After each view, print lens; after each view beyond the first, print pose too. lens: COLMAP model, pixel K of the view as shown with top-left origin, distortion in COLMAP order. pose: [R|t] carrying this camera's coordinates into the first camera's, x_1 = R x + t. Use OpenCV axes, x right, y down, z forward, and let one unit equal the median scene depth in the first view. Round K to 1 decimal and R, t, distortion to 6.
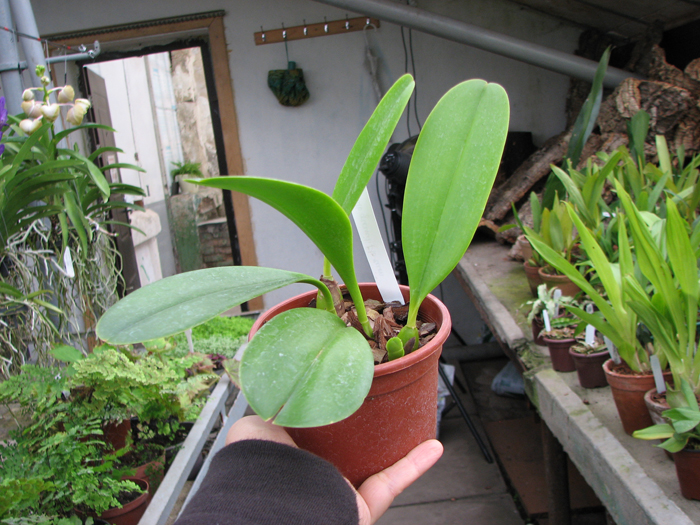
lens RADIAL K [[762.6, 0, 332.0], [0, 762.6, 281.8], [0, 0, 1]] dist [-0.206277, 0.258283]
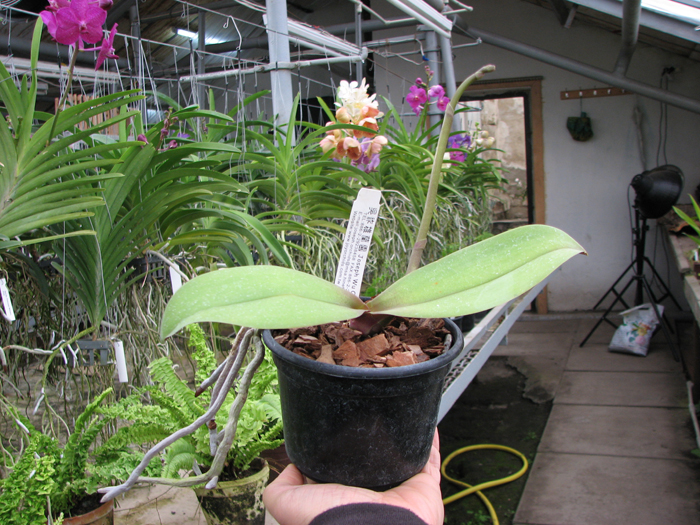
lens RADIAL K [[760.7, 0, 340.7], [0, 760.7, 280.8], [0, 0, 1]] dist [-0.195769, 0.299989]
pose [[0.939856, 0.118896, -0.320210, 0.009020], [-0.124906, 0.992167, 0.001784, 0.140296], [0.317914, 0.038319, 0.947345, -0.755149]]
